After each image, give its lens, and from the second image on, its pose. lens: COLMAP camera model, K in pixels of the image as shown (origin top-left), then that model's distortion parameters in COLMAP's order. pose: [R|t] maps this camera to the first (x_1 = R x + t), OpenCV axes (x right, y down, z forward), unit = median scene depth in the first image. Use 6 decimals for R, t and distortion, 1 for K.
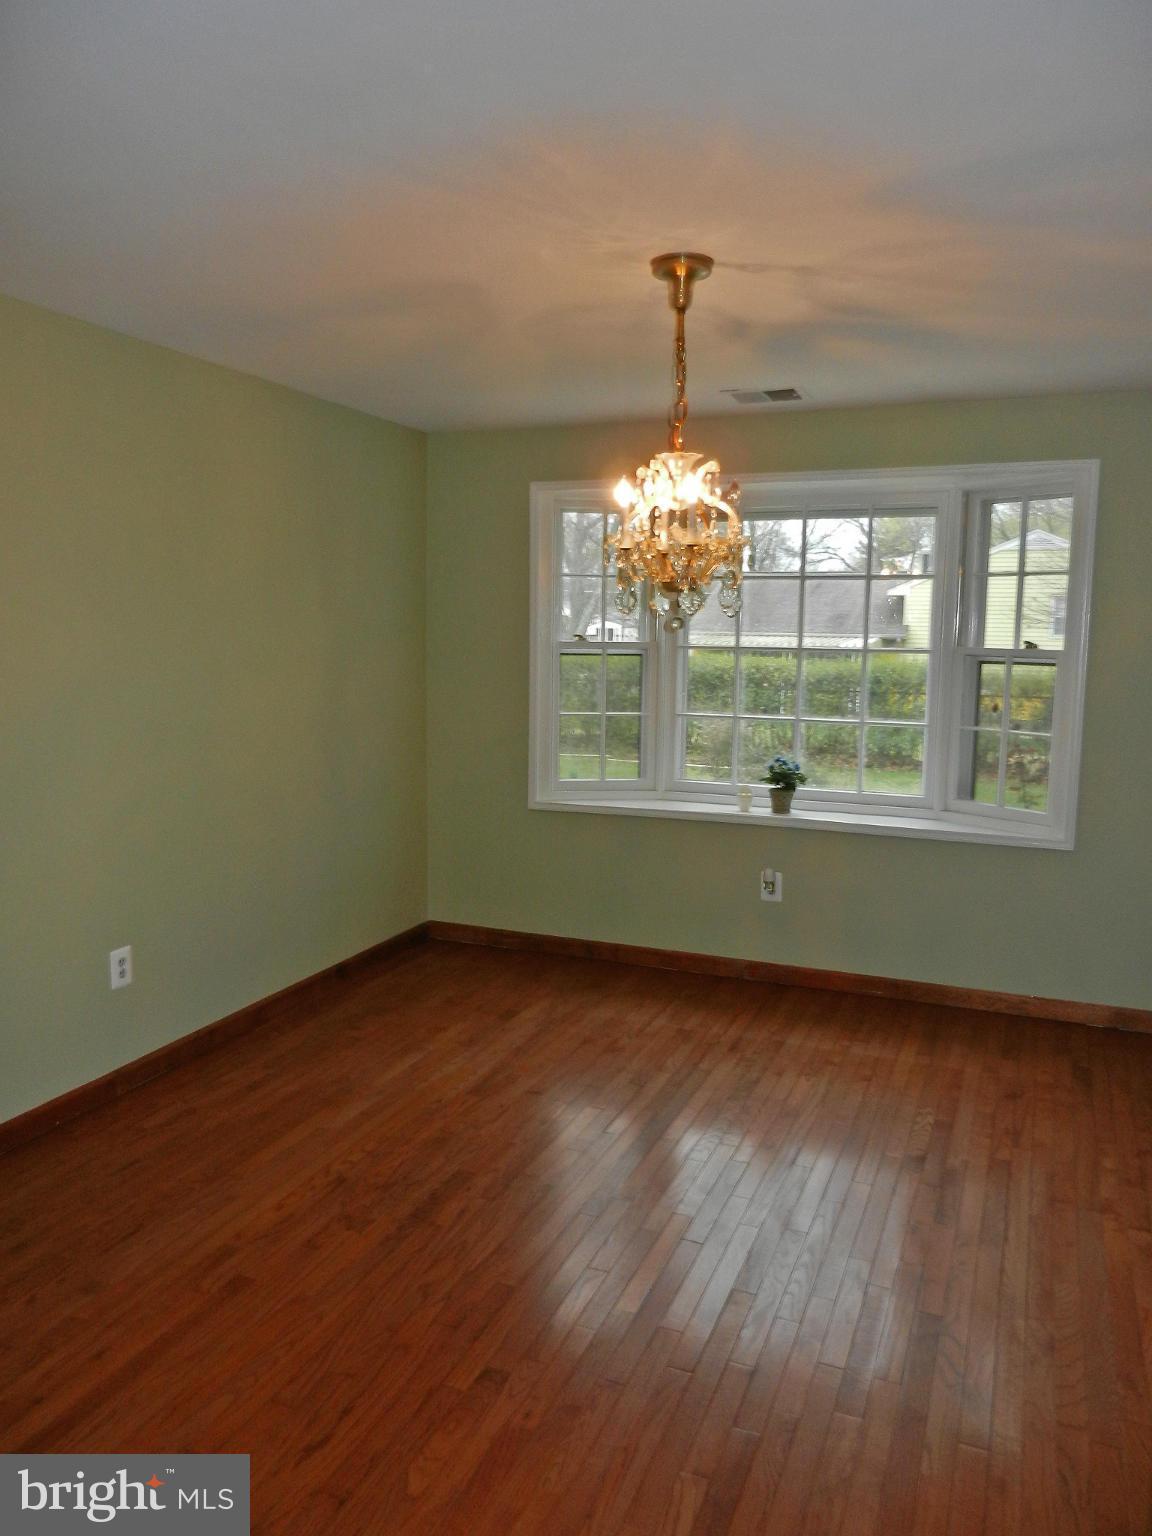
lens RADIAL K [[1135.1, 0, 575.5], [0, 1135.1, 766.7], [0, 0, 1]] dist [-0.004170, 0.007562]
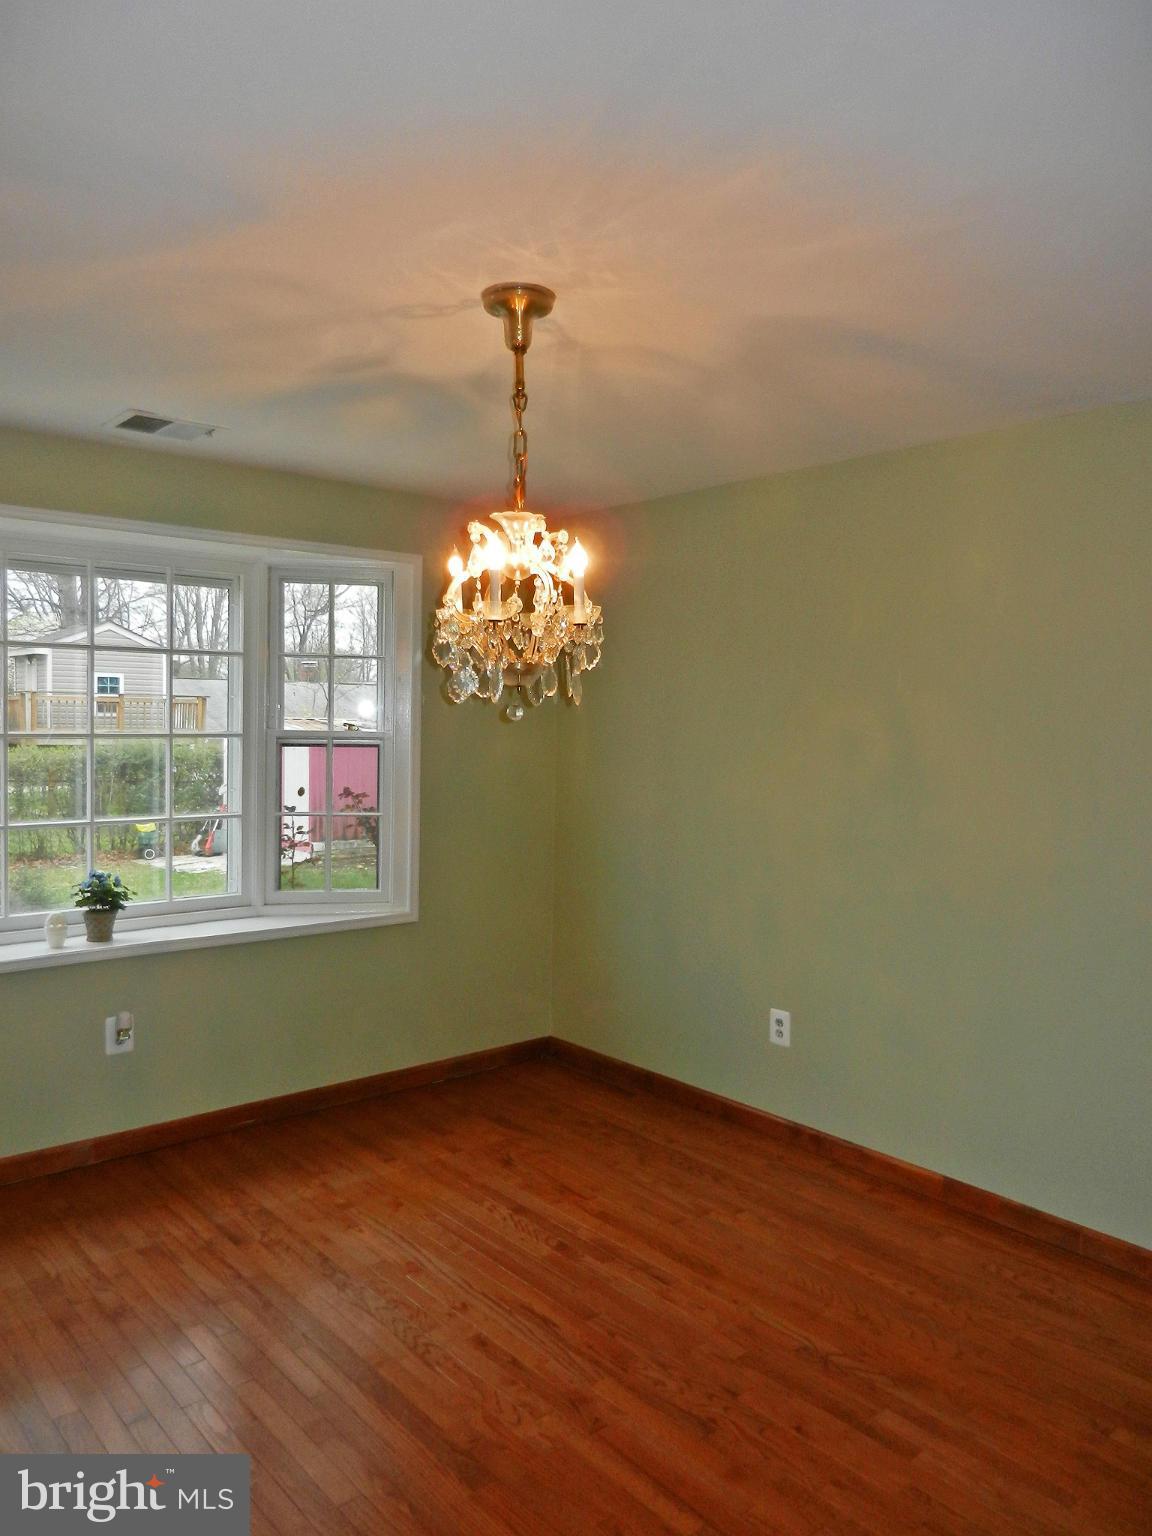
lens RADIAL K [[1135.1, 0, 575.7], [0, 1135.1, 767.6], [0, 0, 1]] dist [-0.004170, 0.007562]
pose [[0.445181, -0.046558, 0.894229, -0.429003], [0.099549, 0.995030, 0.002247, -0.055279], [-0.889890, 0.088019, 0.447604, 0.389009]]
